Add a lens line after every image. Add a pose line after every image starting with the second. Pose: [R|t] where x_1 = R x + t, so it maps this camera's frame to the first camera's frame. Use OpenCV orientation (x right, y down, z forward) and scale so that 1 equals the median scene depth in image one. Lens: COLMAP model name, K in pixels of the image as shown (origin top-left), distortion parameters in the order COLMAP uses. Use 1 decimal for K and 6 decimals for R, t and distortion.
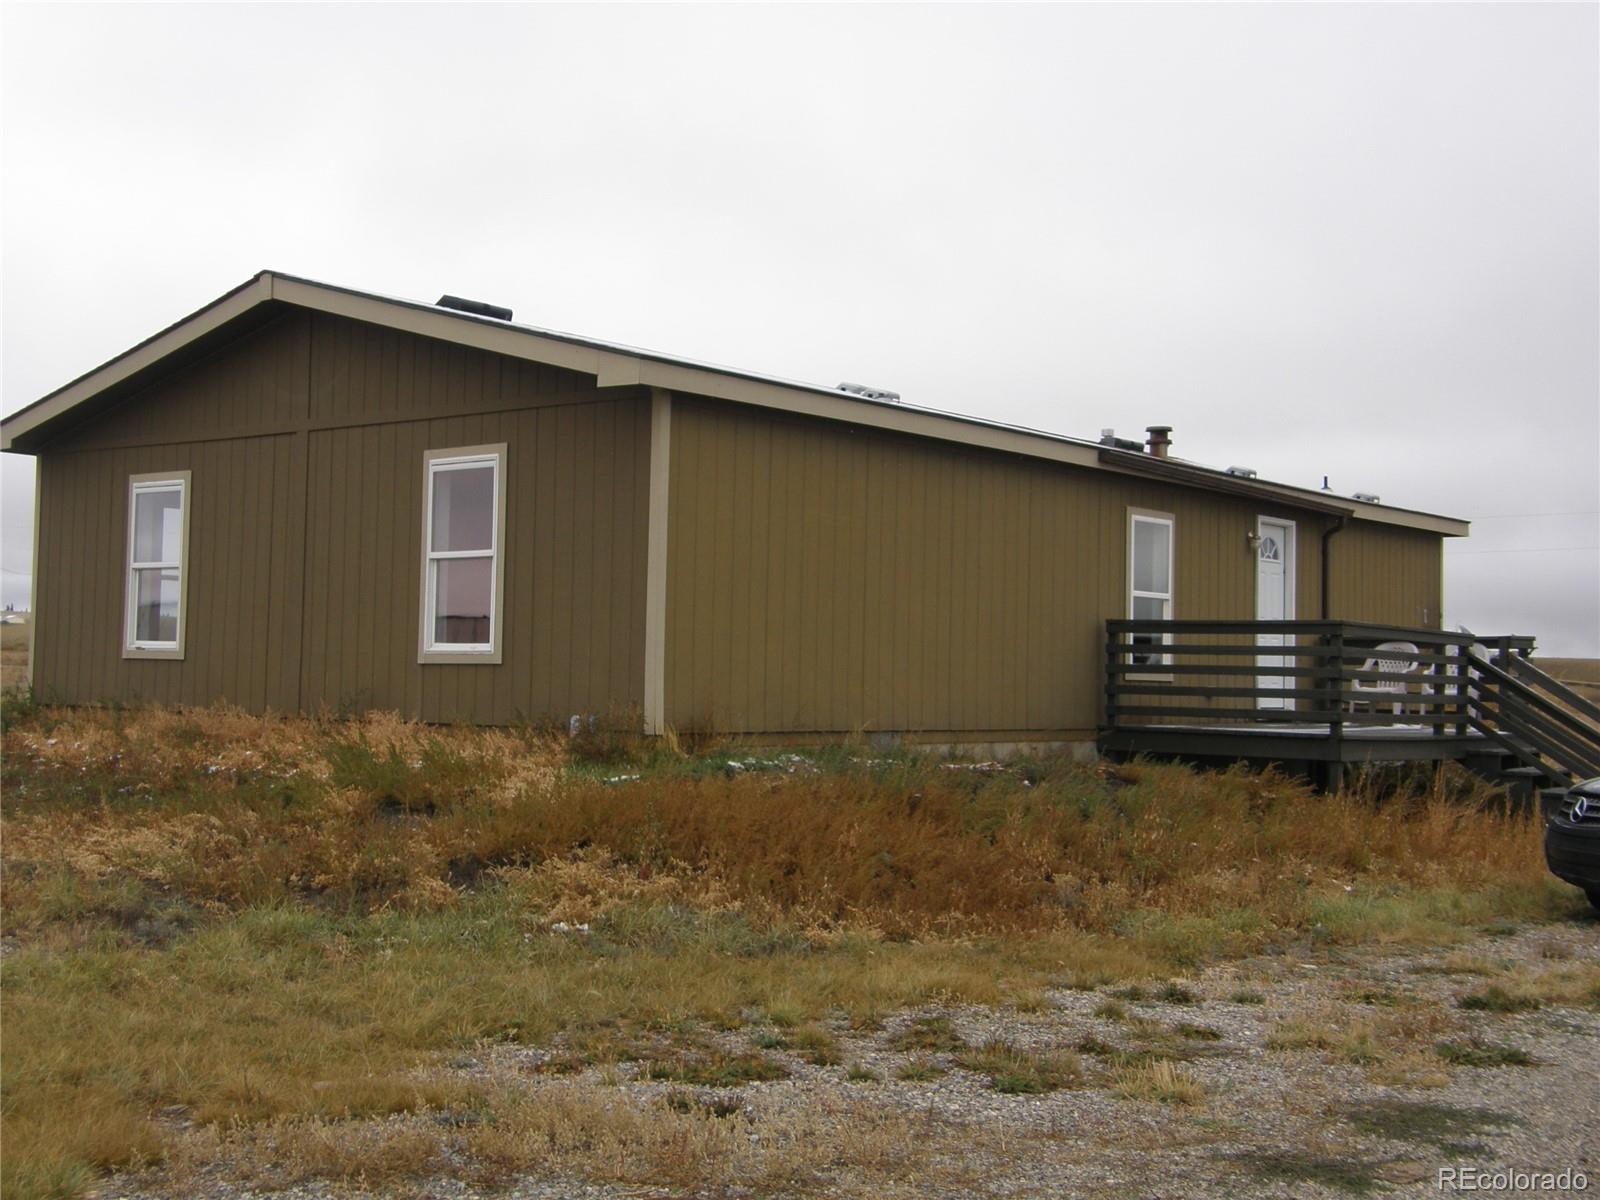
lens RADIAL K [[1920.1, 0, 800.0], [0, 1920.1, 600.0], [0, 0, 1]] dist [0.016071, 0.023455]
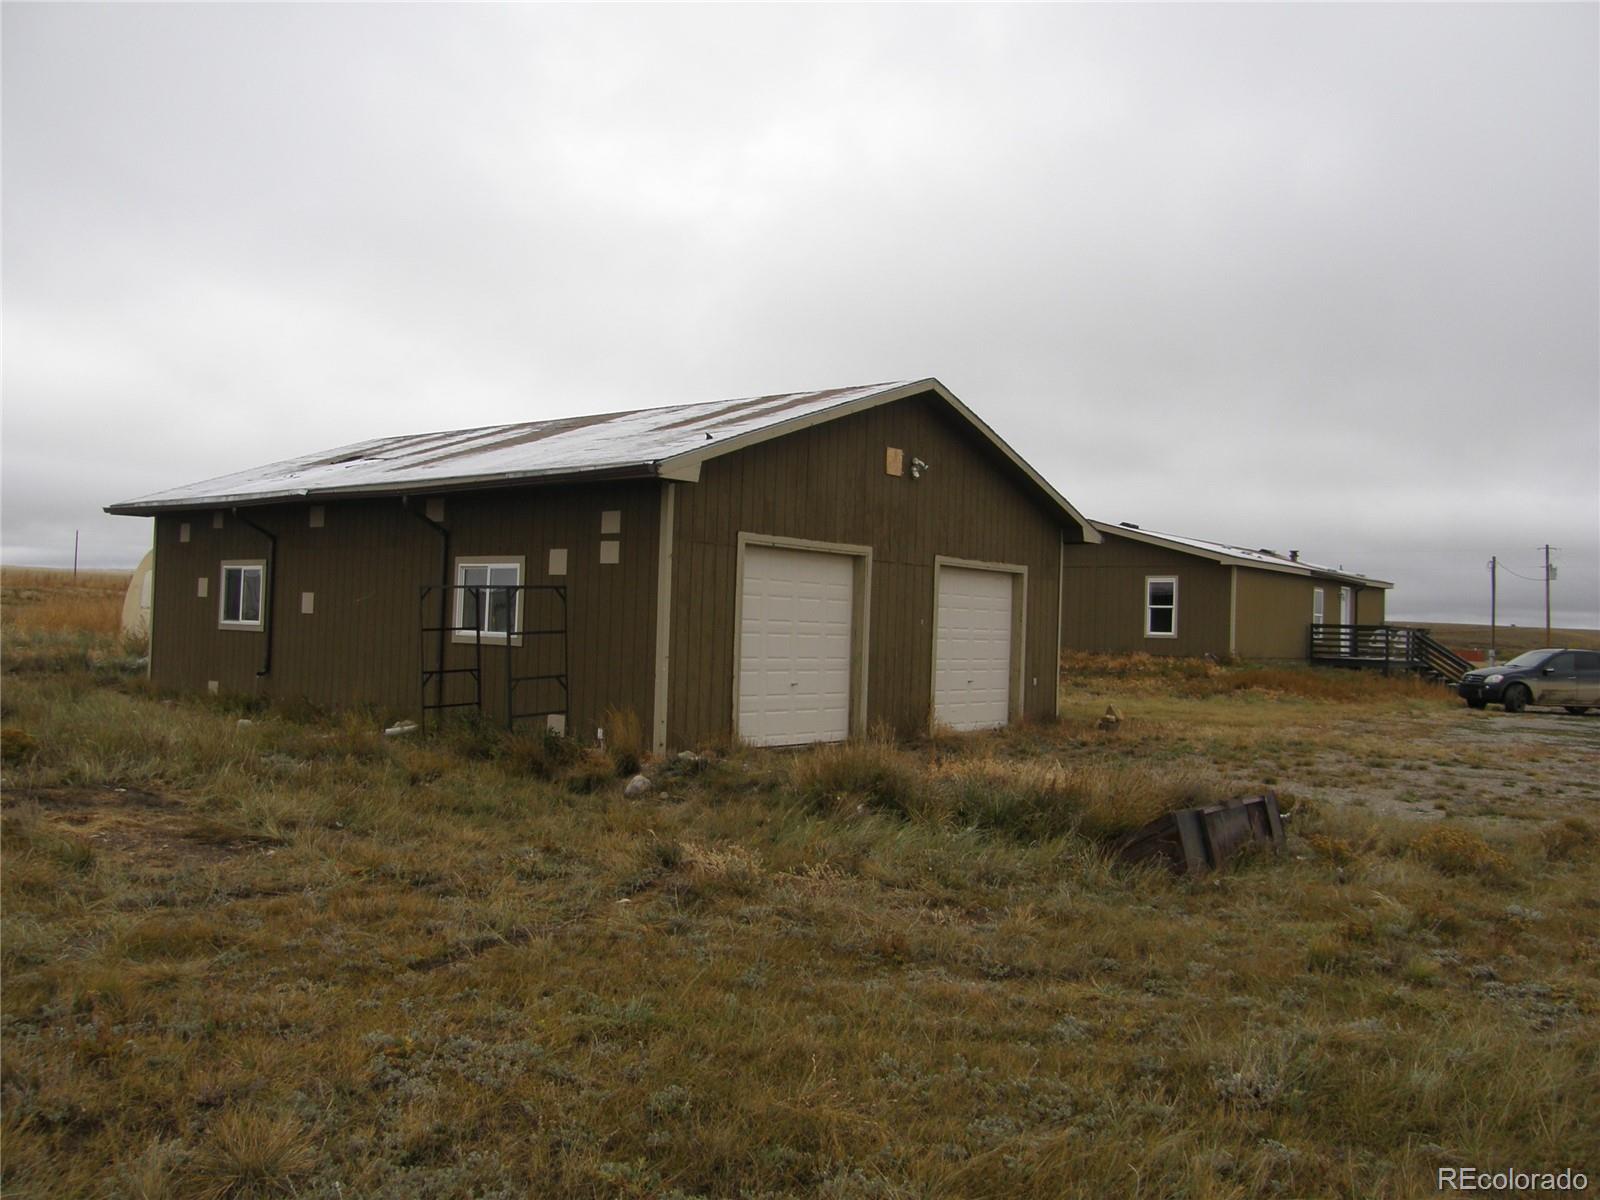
lens RADIAL K [[1363.9, 0, 800.0], [0, 1363.9, 600.0], [0, 0, 1]] dist [-0.158646, 0.136677]
pose [[0.999791, 0.009944, 0.017869, -0.716295], [-0.010307, 0.999740, 0.020322, -0.064281], [-0.017662, -0.020502, 0.999634, -1.176423]]
